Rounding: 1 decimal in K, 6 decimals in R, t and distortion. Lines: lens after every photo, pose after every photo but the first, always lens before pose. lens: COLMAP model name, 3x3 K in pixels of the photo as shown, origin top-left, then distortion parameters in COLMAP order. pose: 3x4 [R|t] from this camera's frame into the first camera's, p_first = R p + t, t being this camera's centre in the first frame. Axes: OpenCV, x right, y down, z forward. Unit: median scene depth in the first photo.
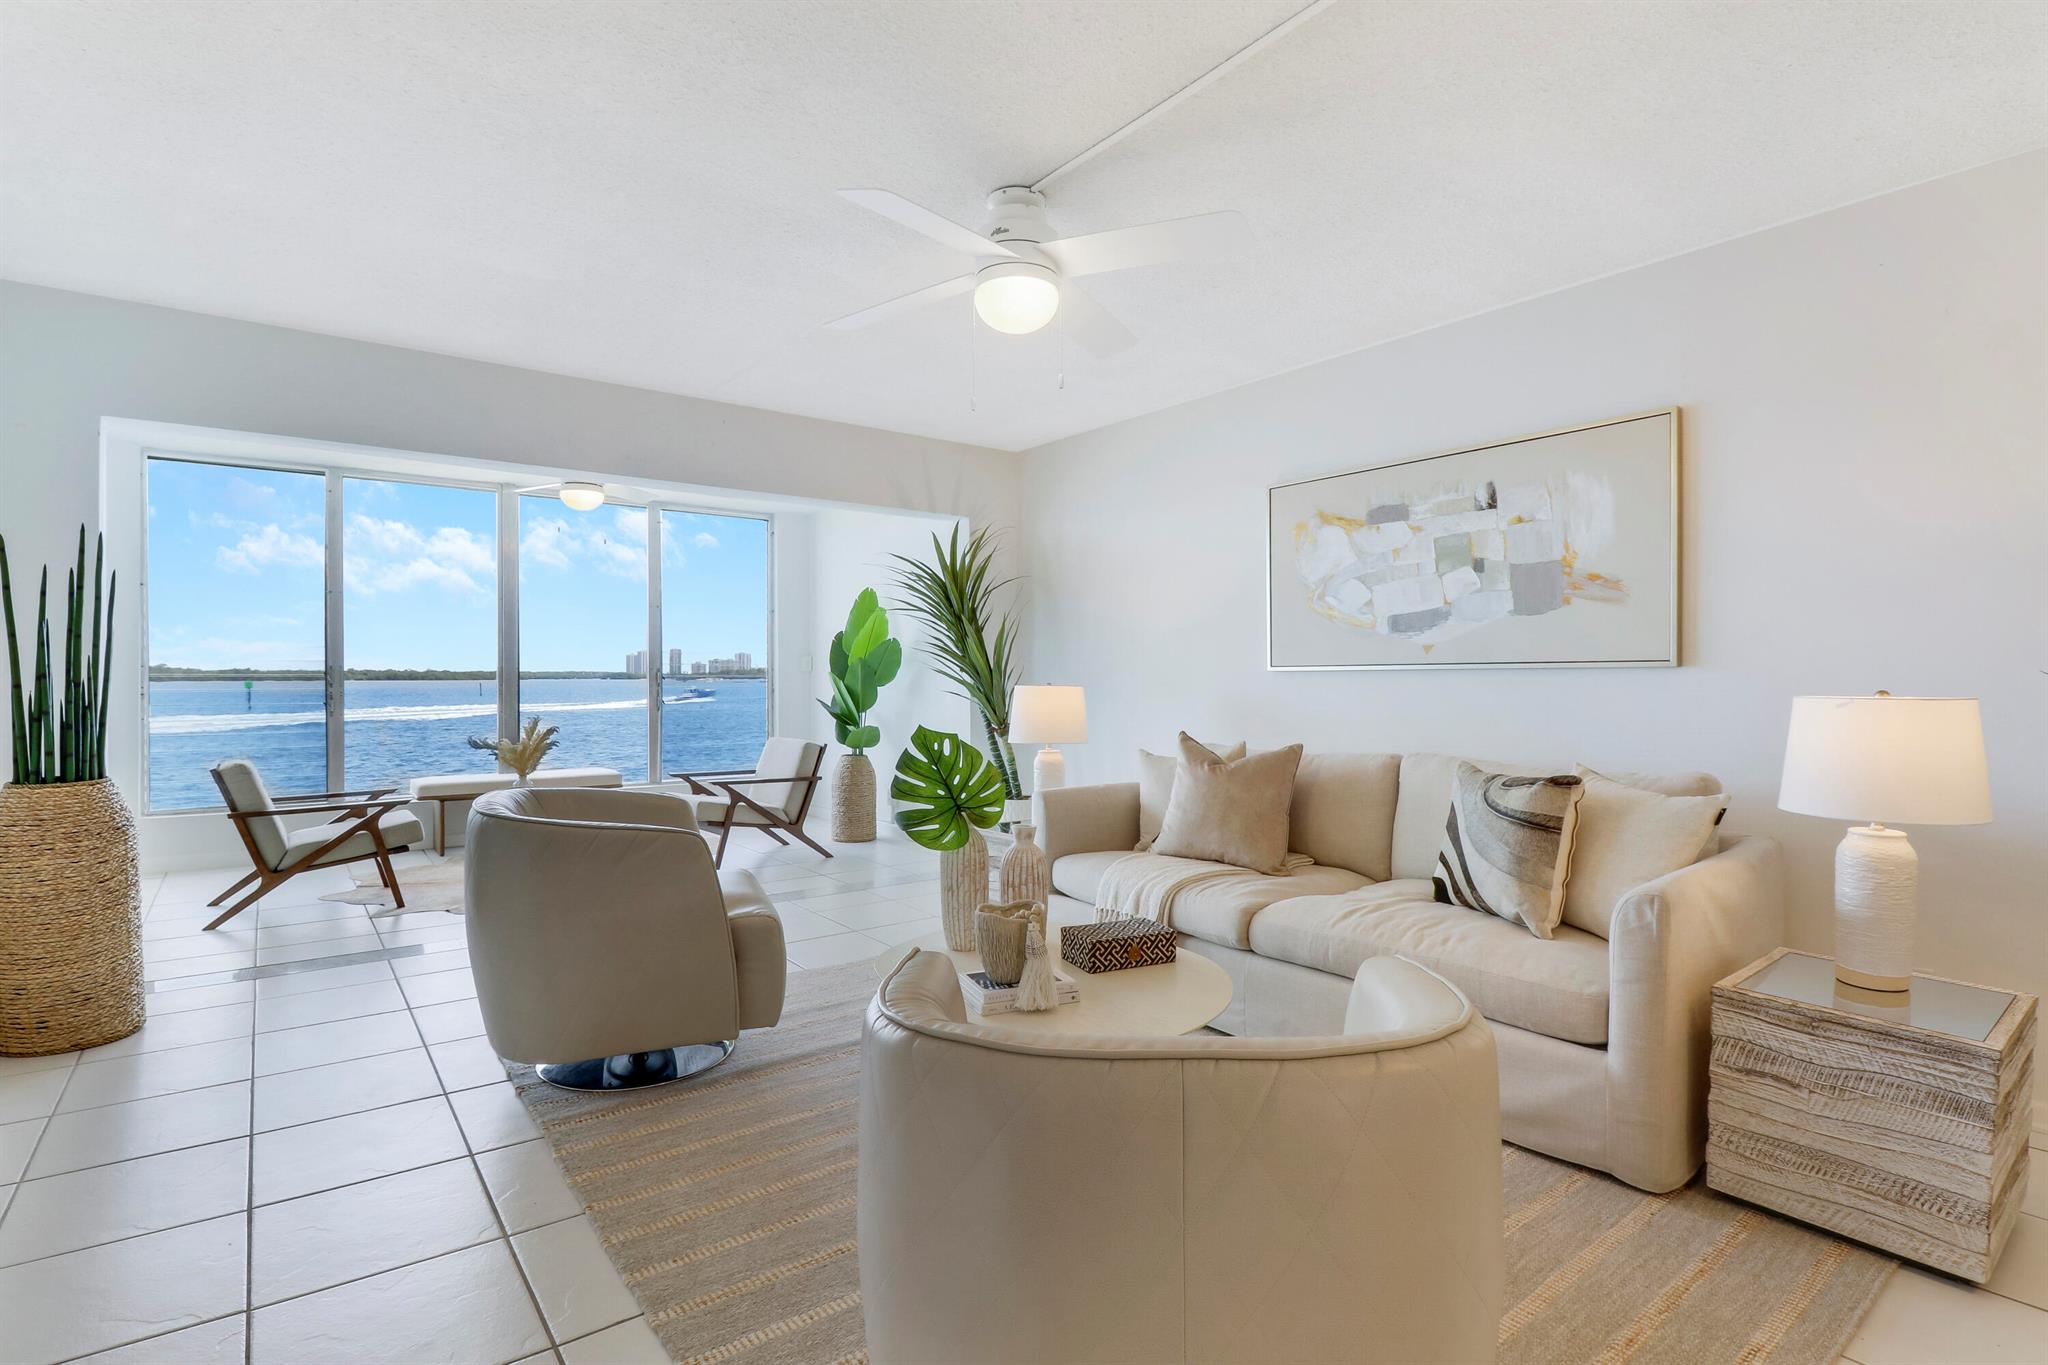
lens RADIAL K [[984.3, 0, 1024.0], [0, 984.3, 682.5], [0, 0, 1]] dist [-0.000732, -0.013275]
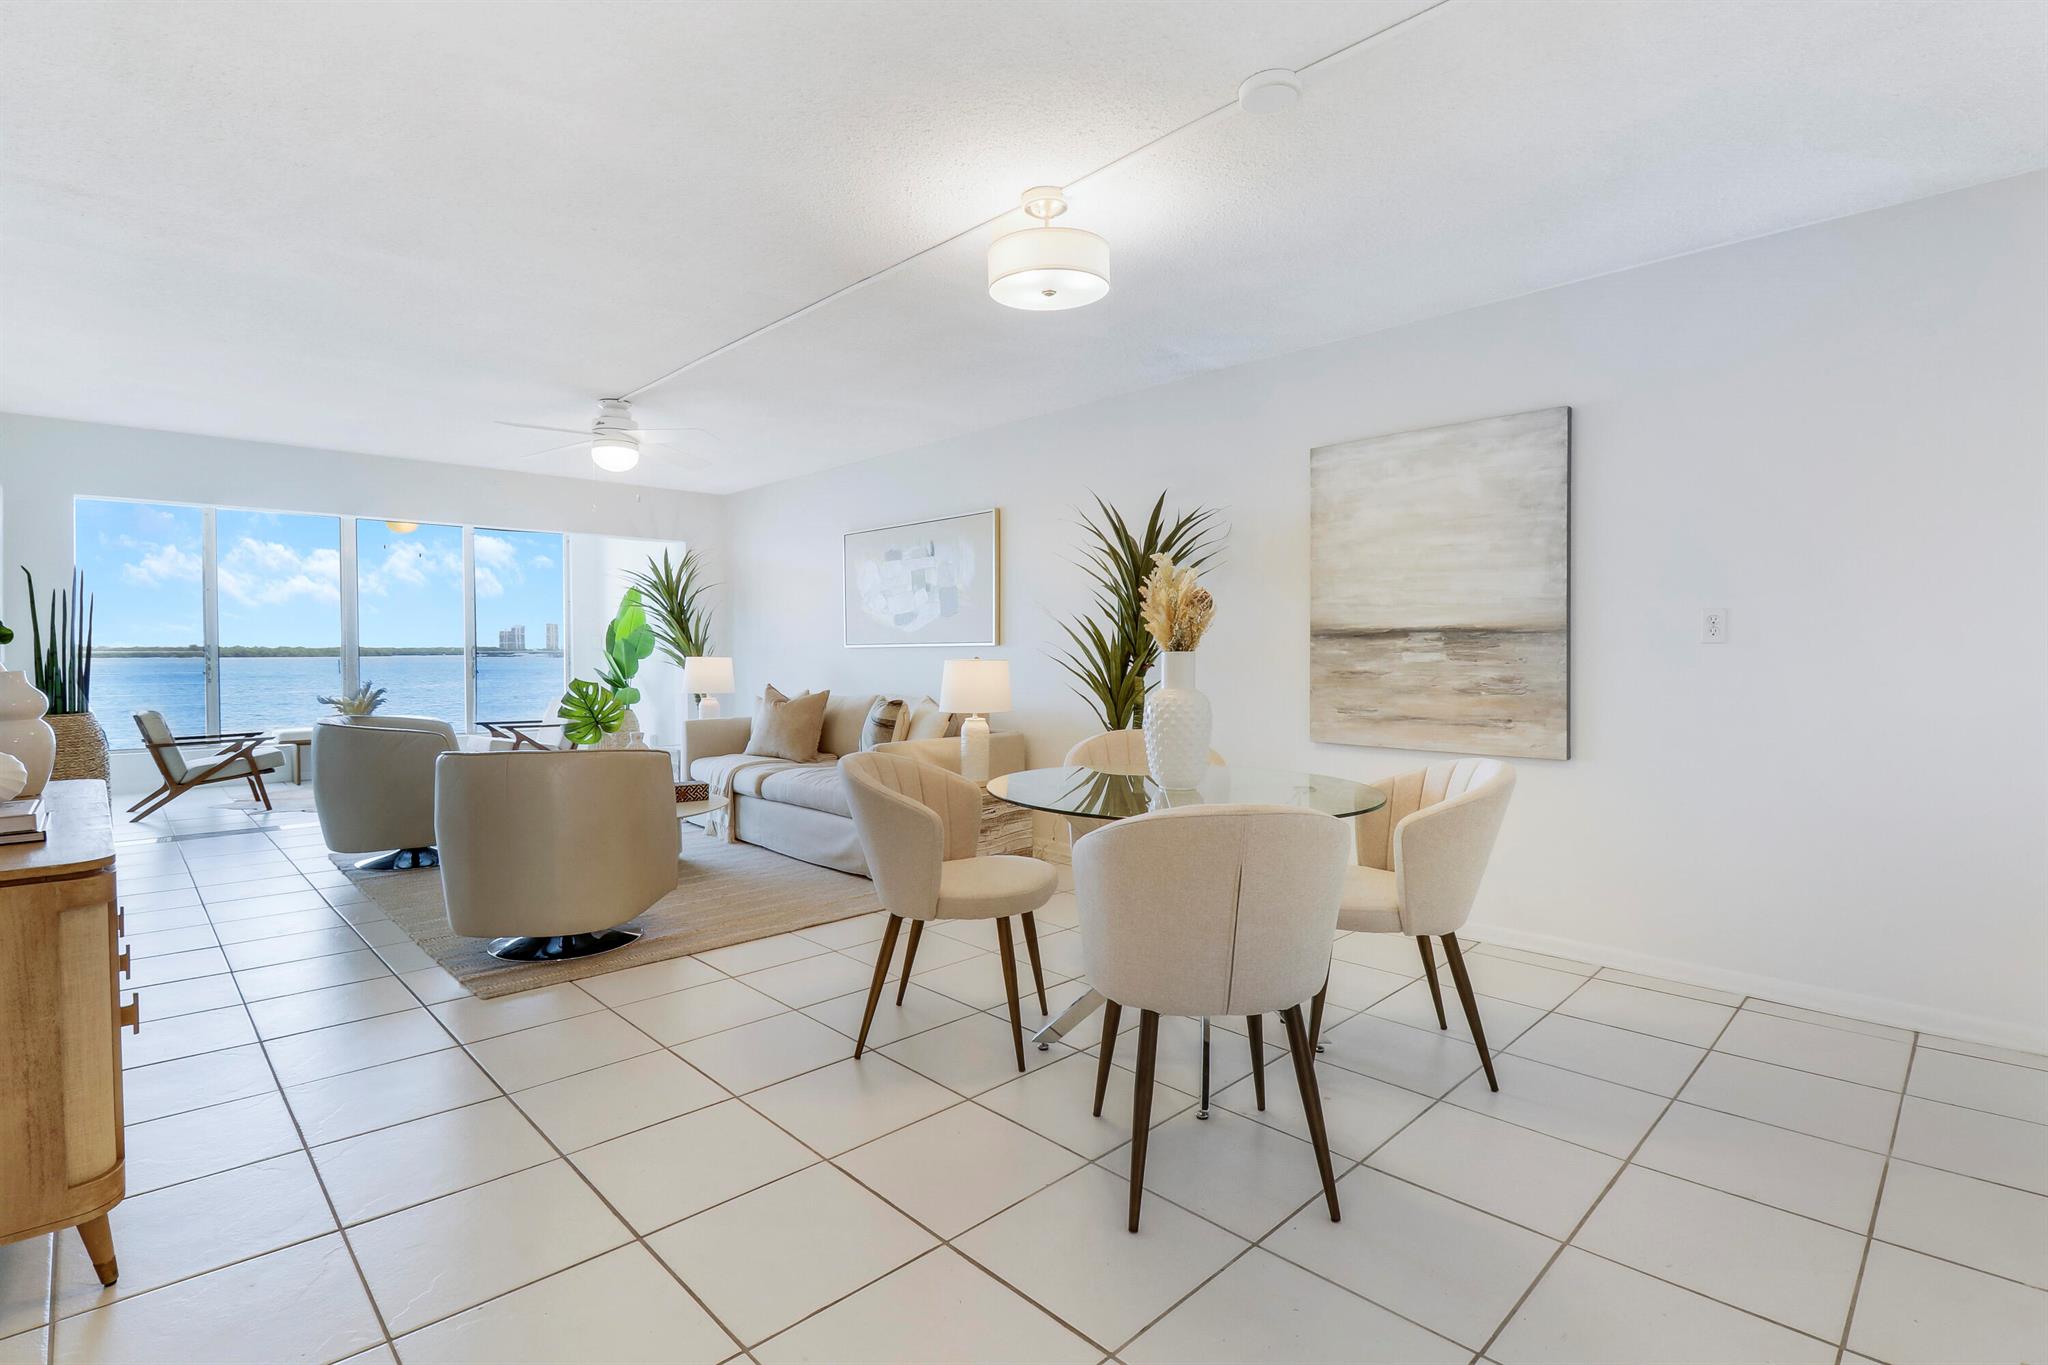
lens RADIAL K [[966.5, 0, 1024.9], [0, 966.5, 672.3], [0, 0, 1]] dist [-0.000981, -0.013361]
pose [[0.993582, -0.004840, 0.113012, 0.396761], [0.003105, 0.999875, 0.015523, 0.005404], [-0.113073, -0.015072, 0.993472, -0.670755]]
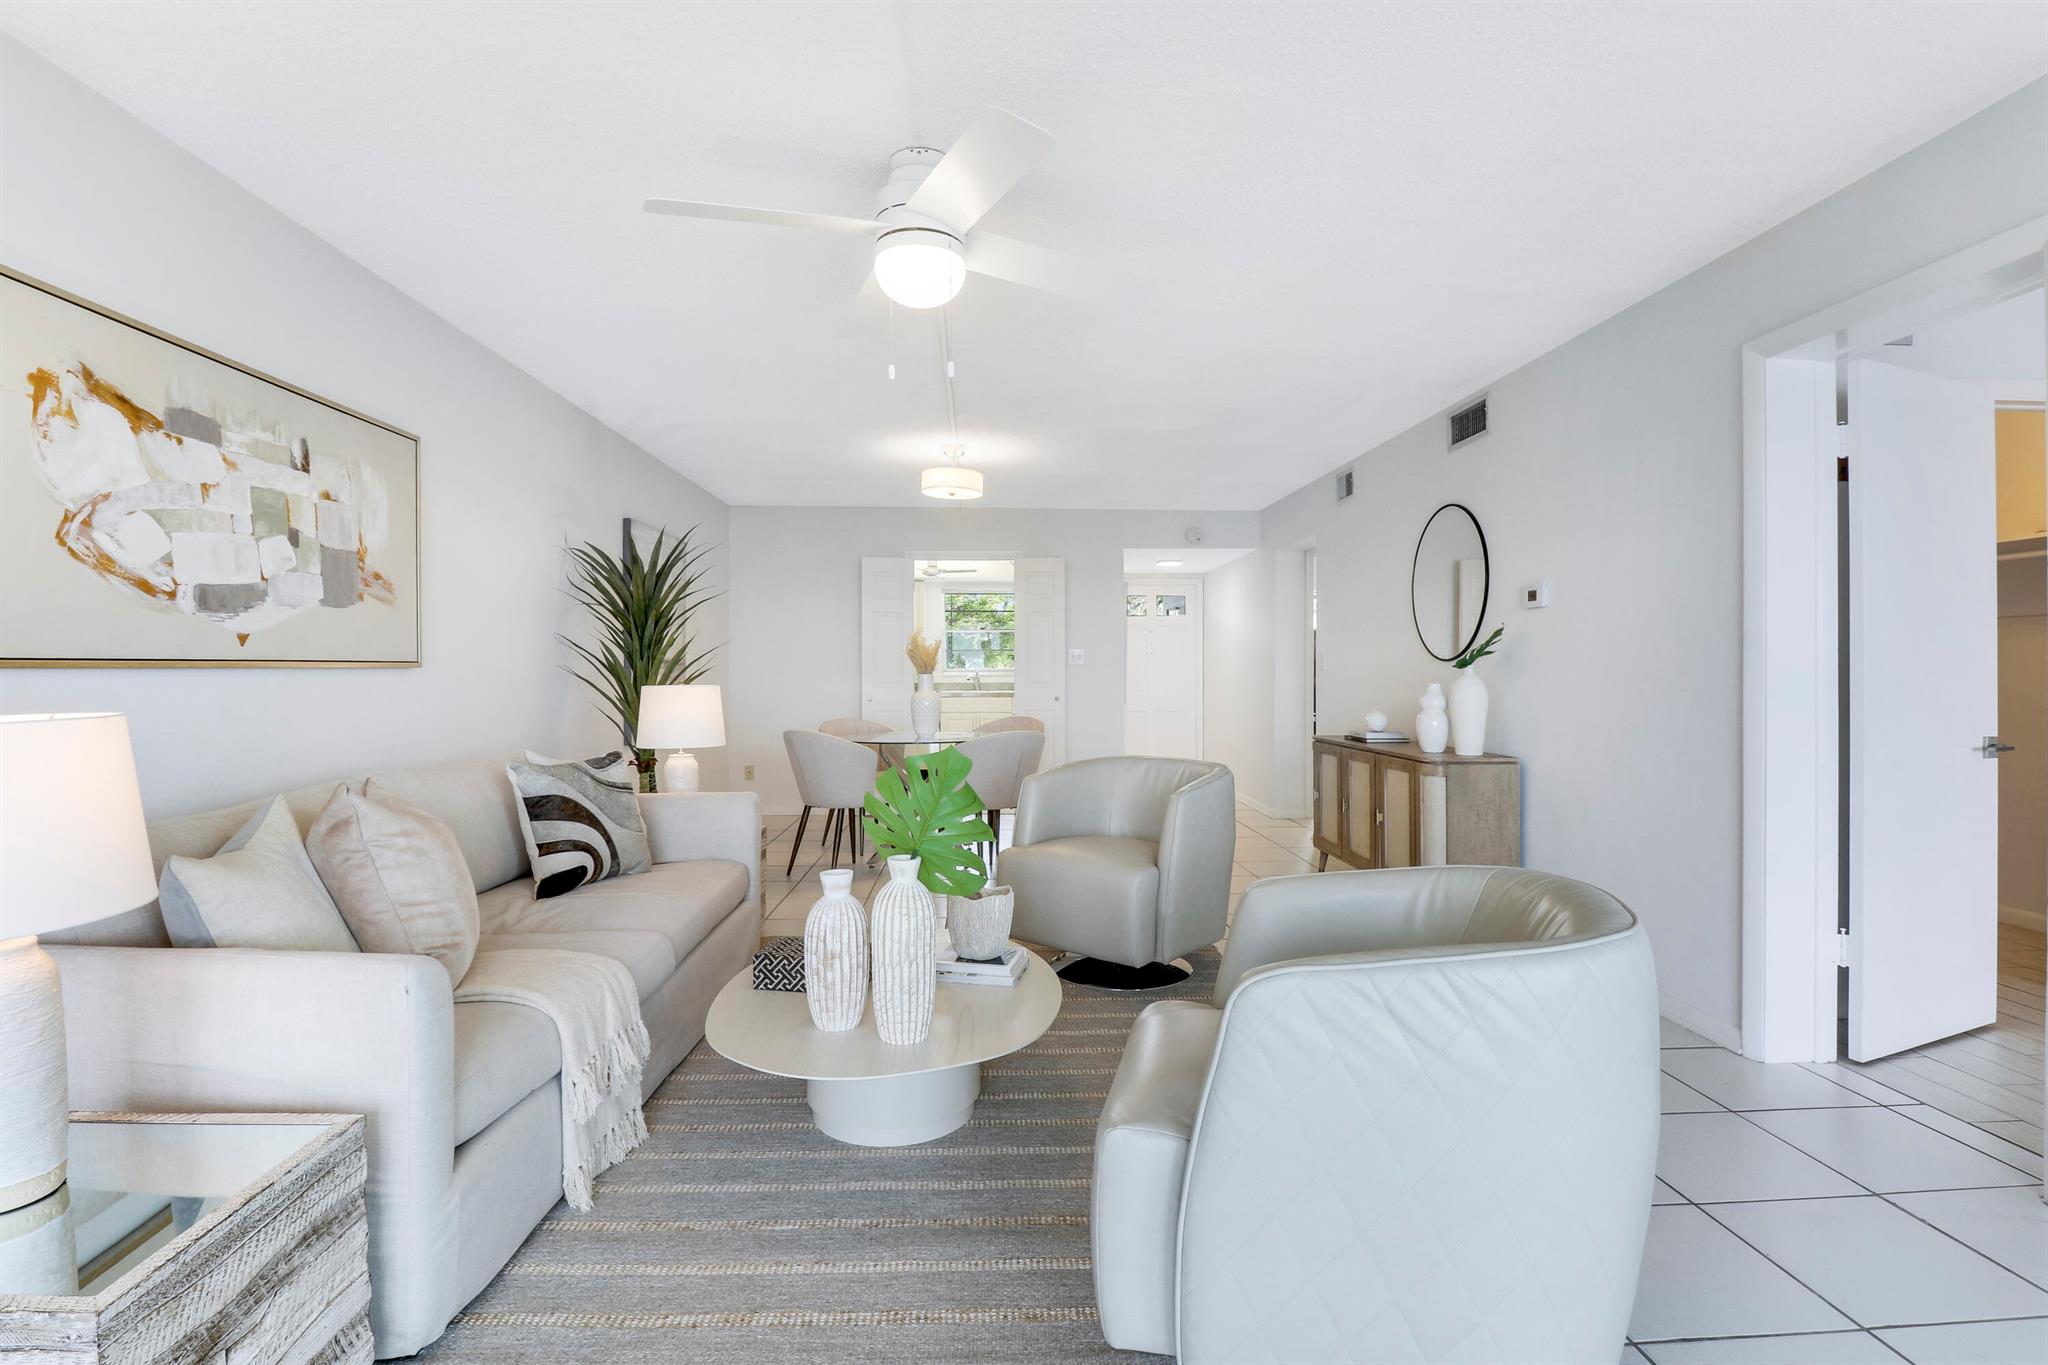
lens RADIAL K [[966.5, 0, 1024.9], [0, 966.5, 672.3], [0, 0, 1]] dist [-0.000981, -0.013361]
pose [[-0.820597, -0.000932, 0.571507, -0.422278], [0.004534, 0.999957, 0.008140, -0.012570], [-0.571489, 0.009271, -0.820557, 1.176166]]
